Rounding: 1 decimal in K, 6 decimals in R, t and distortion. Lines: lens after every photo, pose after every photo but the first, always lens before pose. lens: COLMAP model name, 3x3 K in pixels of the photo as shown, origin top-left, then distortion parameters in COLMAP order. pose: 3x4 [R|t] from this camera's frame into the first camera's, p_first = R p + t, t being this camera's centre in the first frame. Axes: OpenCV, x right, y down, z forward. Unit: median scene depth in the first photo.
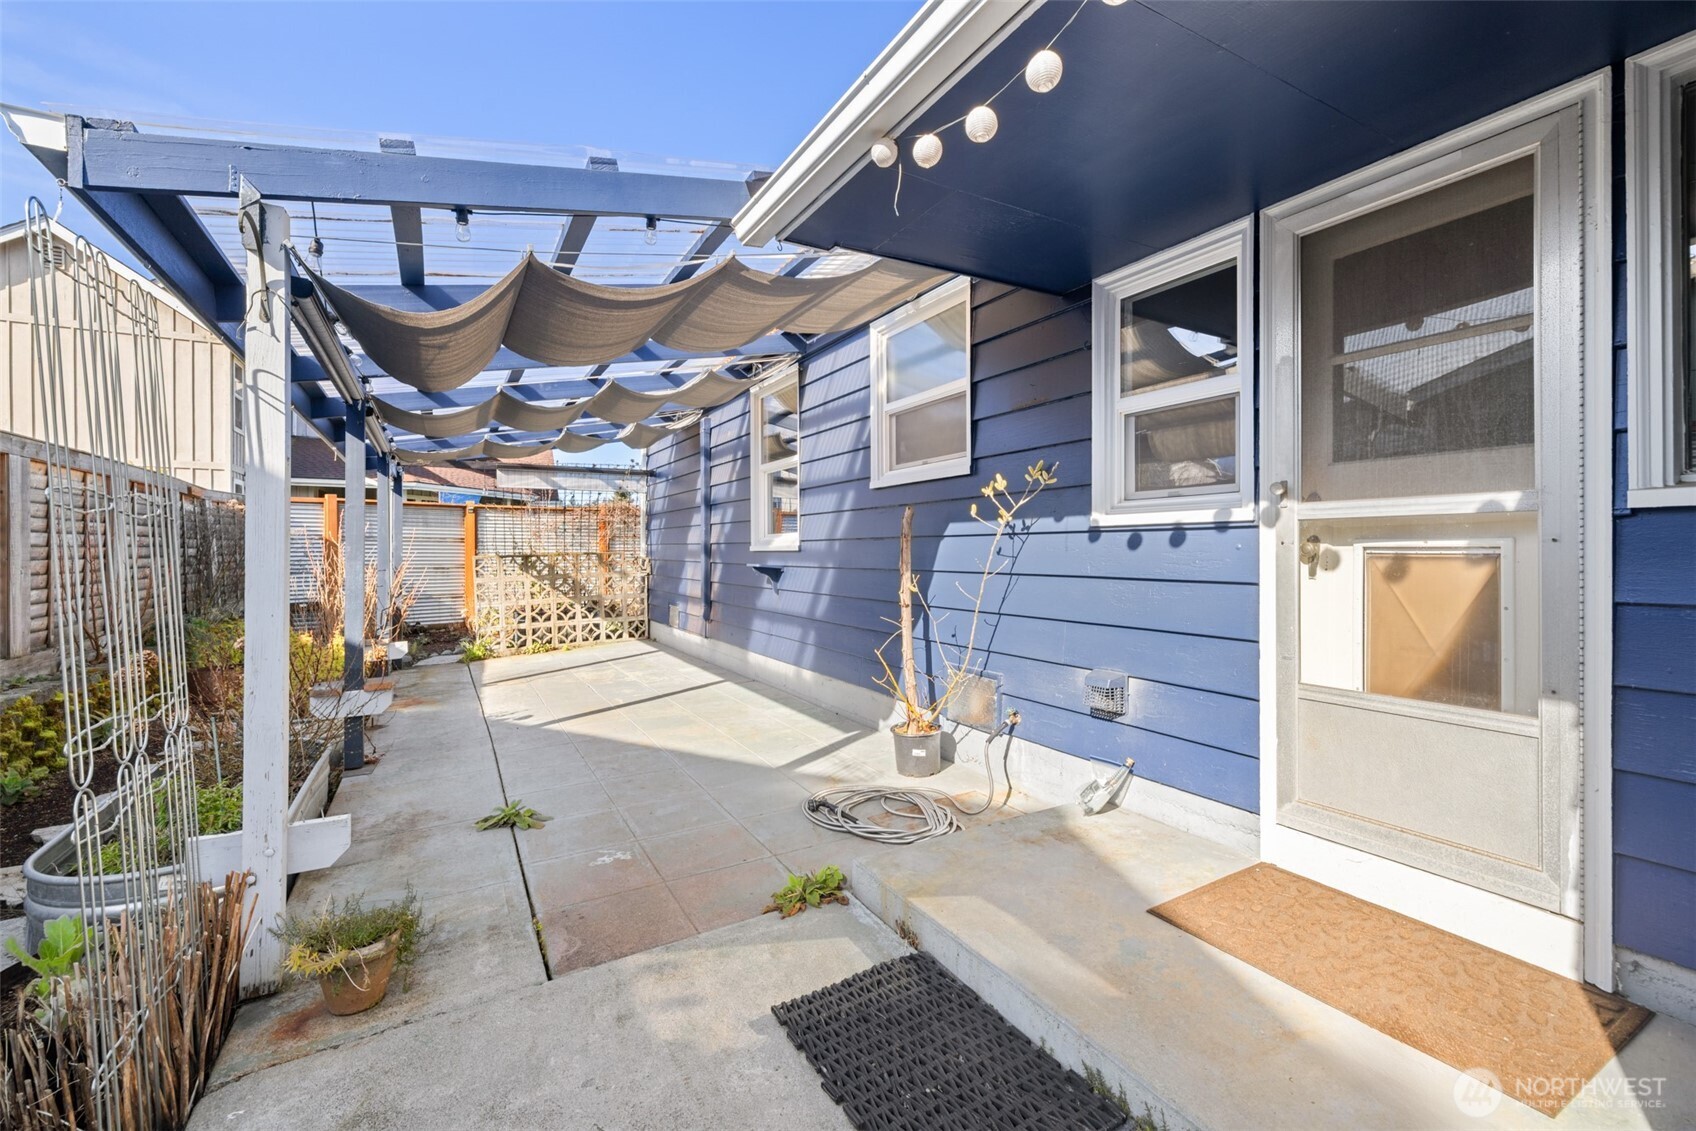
lens RADIAL K [[727.3, 0, 849.9], [0, 727.3, 553.4], [0, 0, 1]] dist [0.000775, 0.000037]
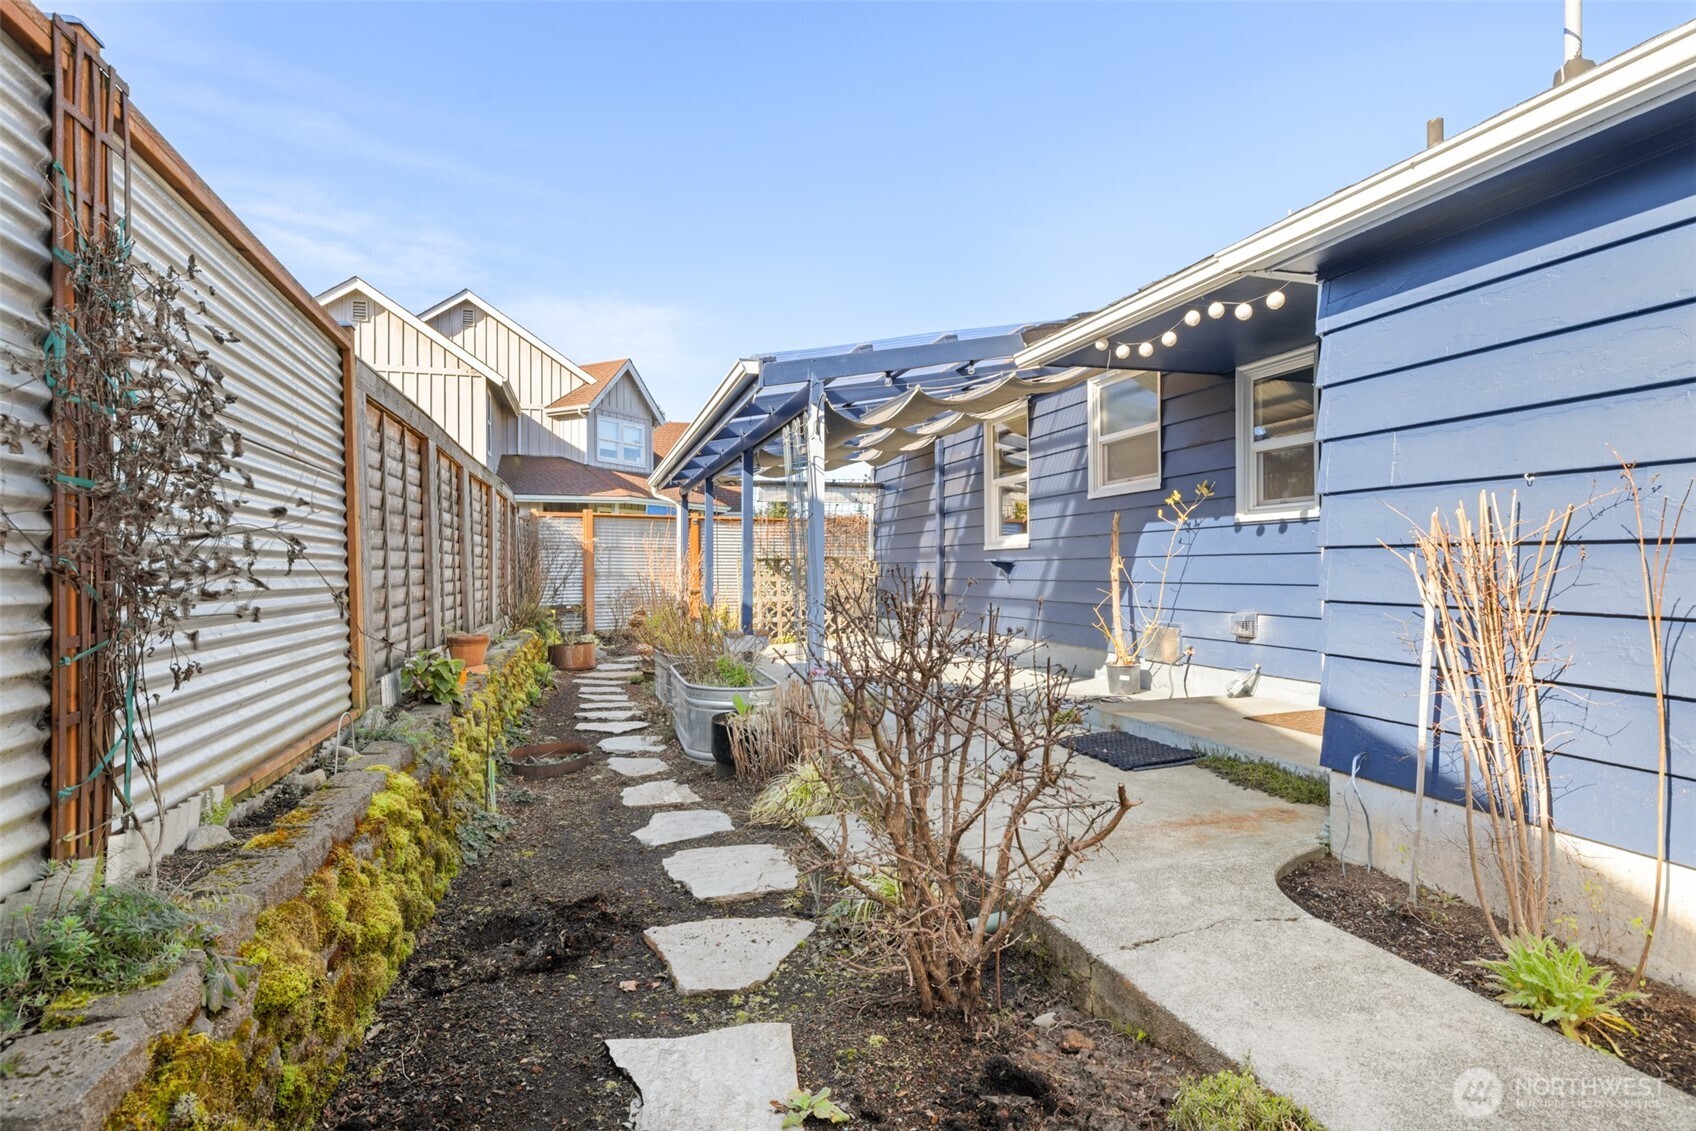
lens RADIAL K [[887.0, 0, 848.0], [0, 887.0, 565.5], [0, 0, 1]] dist [-0.002557, -0.000110]
pose [[0.975603, -0.002509, -0.219529, -0.048282], [0.000971, 0.999974, -0.007113, 0.048351], [0.219541, 0.006727, 0.975580, -0.744107]]
